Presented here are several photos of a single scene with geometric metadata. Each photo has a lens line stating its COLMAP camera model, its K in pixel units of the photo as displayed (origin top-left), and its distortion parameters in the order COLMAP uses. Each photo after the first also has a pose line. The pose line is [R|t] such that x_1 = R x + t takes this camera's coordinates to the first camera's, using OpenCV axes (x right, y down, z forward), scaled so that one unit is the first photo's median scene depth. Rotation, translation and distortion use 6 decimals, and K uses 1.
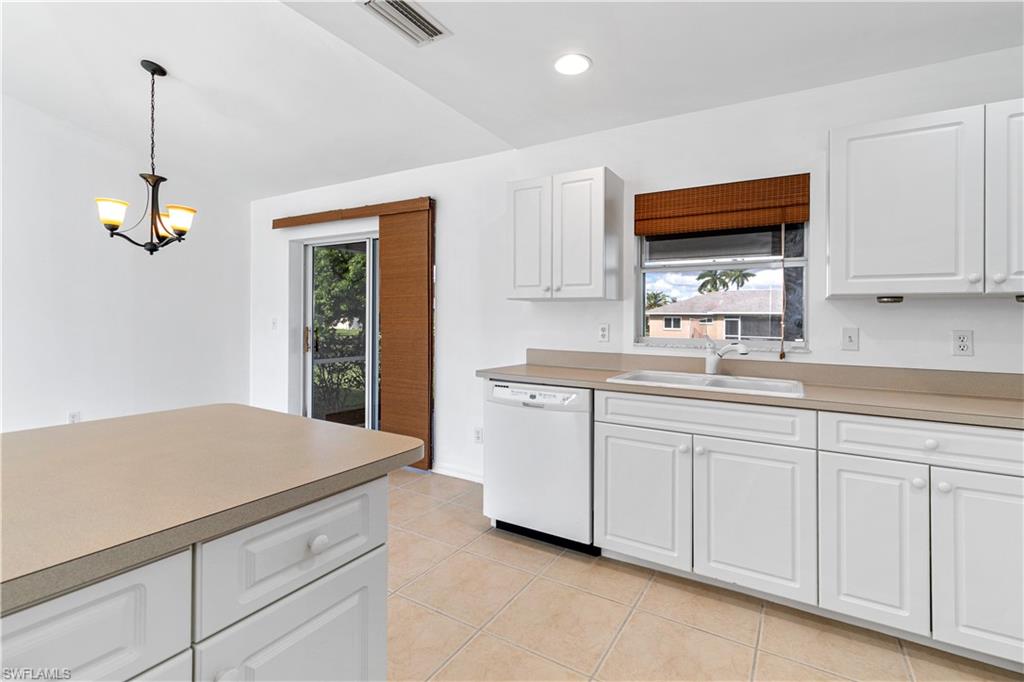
lens RADIAL K [[460.0, 0, 519.8], [0, 460.0, 304.2], [0, 0, 1]] dist [-0.018253, -0.001235]
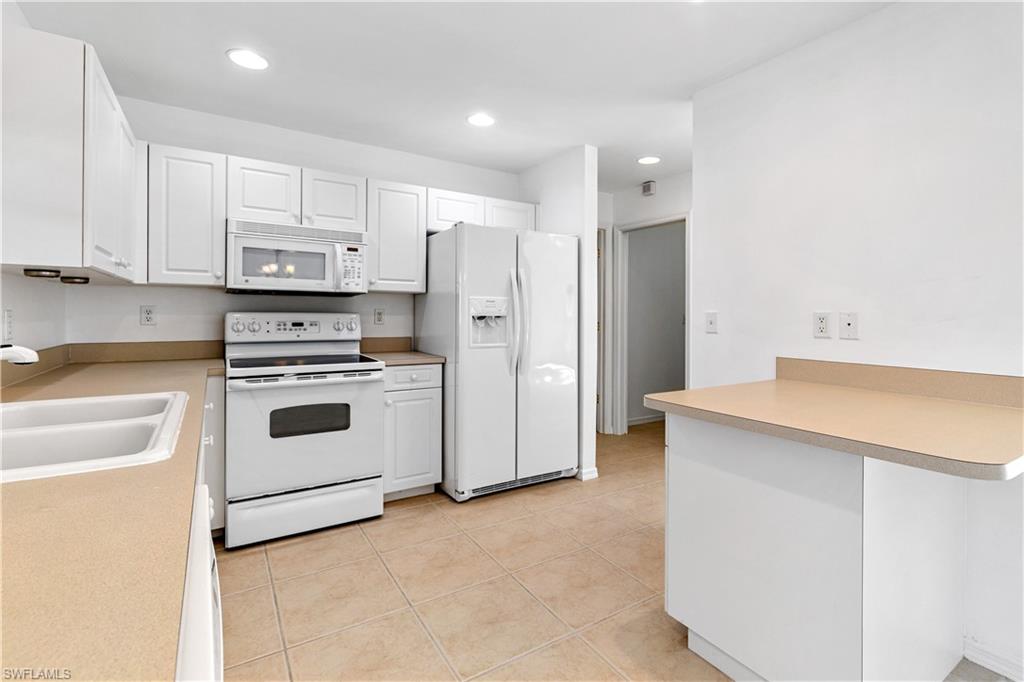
lens RADIAL K [[460.0, 0, 515.7], [0, 460.0, 312.1], [0, 0, 1]] dist [-0.018253, -0.001235]
pose [[-0.902984, -0.011905, 0.429510, -0.182835], [-0.018074, 0.999784, -0.010285, 0.037065], [-0.429295, -0.017050, -0.903004, 1.014043]]
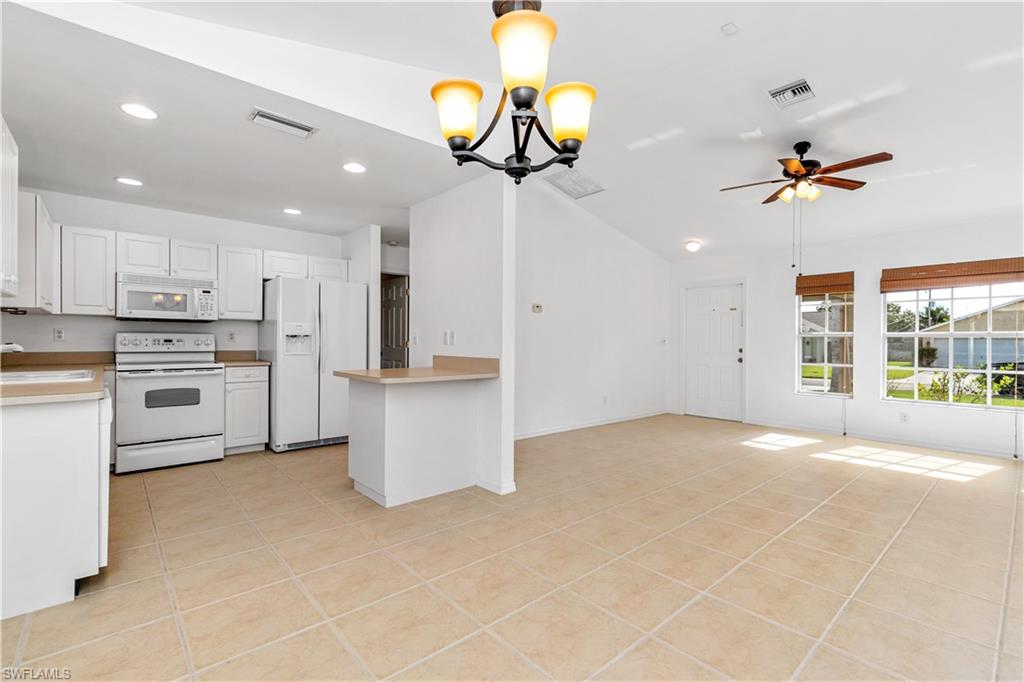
lens RADIAL K [[460.0, 0, 511.6], [0, 460.0, 338.3], [0, 0, 1]] dist [-0.018253, -0.001235]
pose [[-0.954582, -0.015993, 0.297520, -0.887182], [-0.017969, 0.999831, -0.003907, 0.039922], [-0.297408, -0.009075, -0.954707, 1.433558]]
